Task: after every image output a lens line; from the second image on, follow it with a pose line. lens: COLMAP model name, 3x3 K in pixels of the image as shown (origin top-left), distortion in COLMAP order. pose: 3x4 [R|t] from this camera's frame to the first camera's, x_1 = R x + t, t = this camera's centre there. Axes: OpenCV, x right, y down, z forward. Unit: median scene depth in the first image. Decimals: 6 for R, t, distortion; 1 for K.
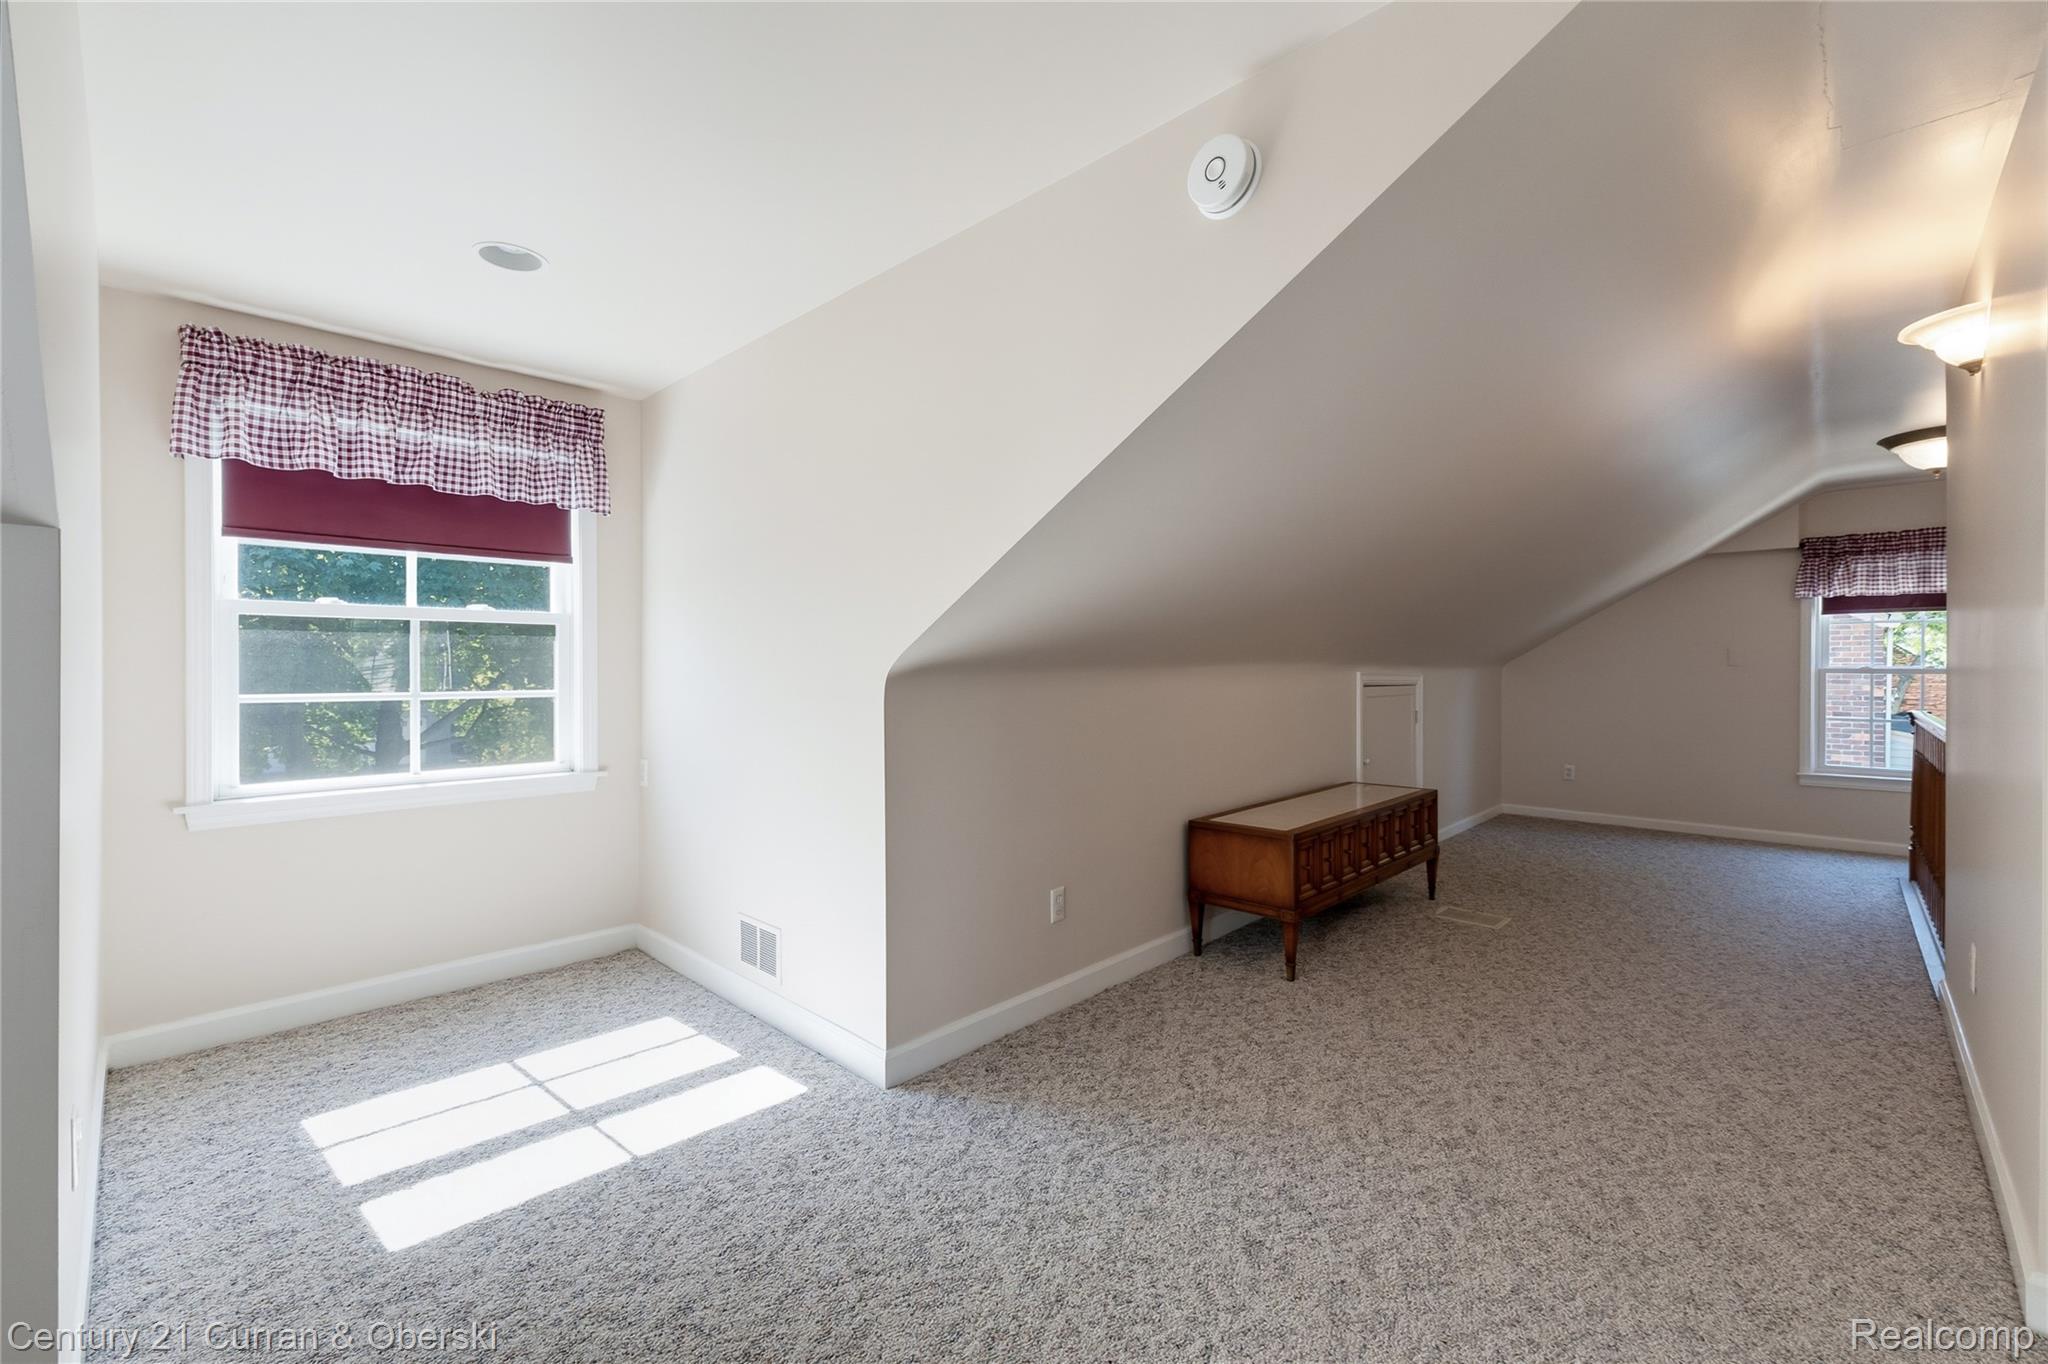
lens RADIAL K [[865.6, 0, 1043.8], [0, 865.6, 669.7], [0, 0, 1]] dist [-0.003836, -0.000335]
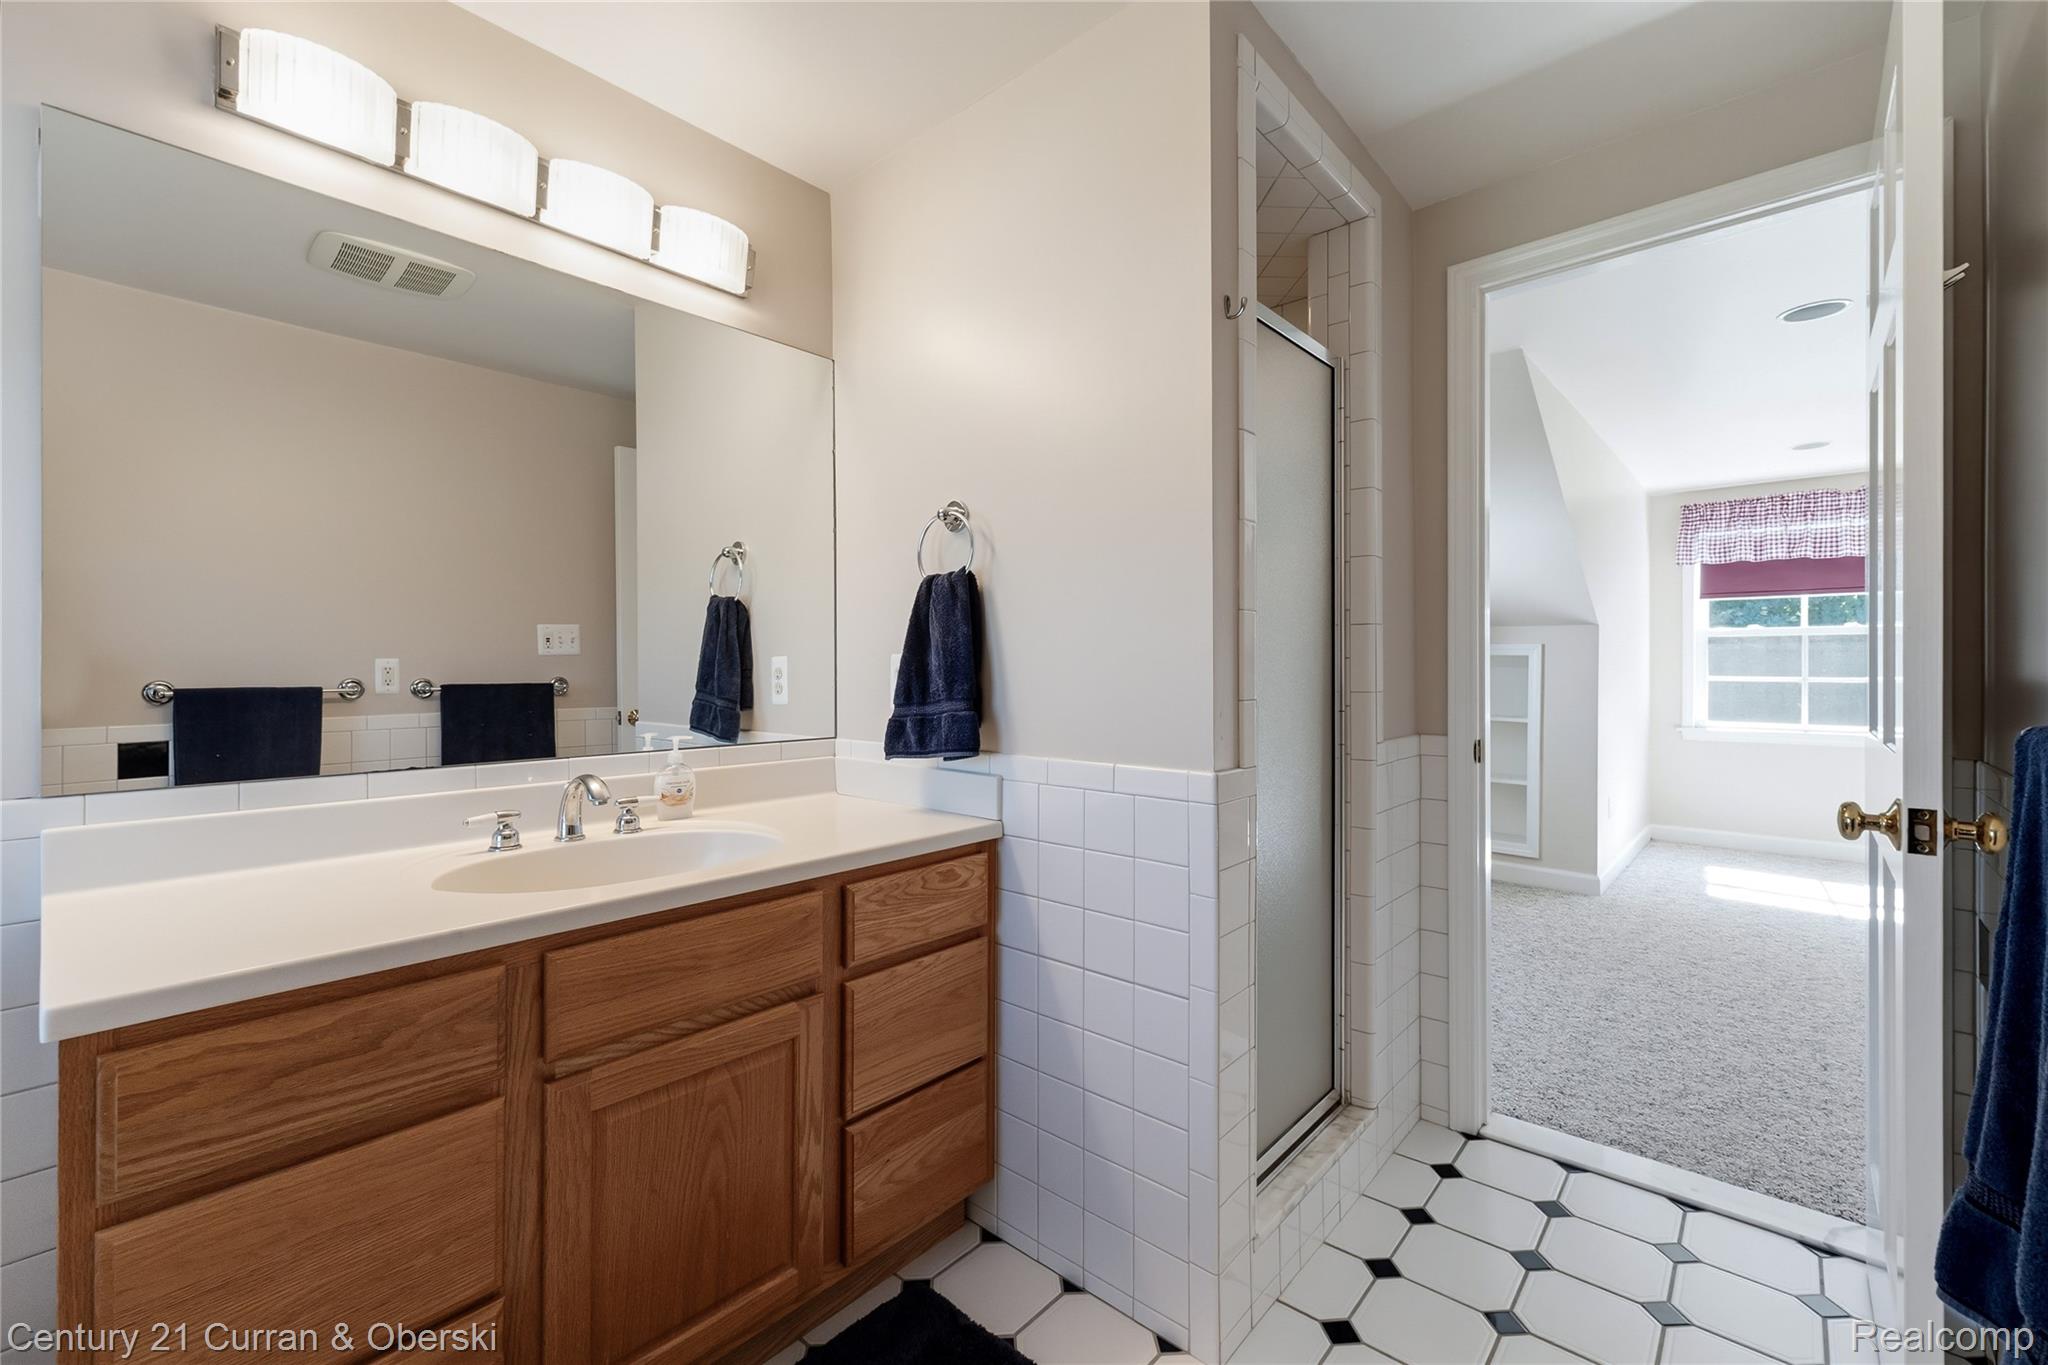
lens RADIAL K [[865.6, 0, 1042.4], [0, 865.6, 669.9], [0, 0, 1]] dist [-0.003836, -0.000335]
pose [[0.016070, 0.001936, -0.999869, 1.019691], [-0.002402, 0.999995, 0.001898, 0.012162], [0.999868, 0.002371, 0.016075, -0.569121]]
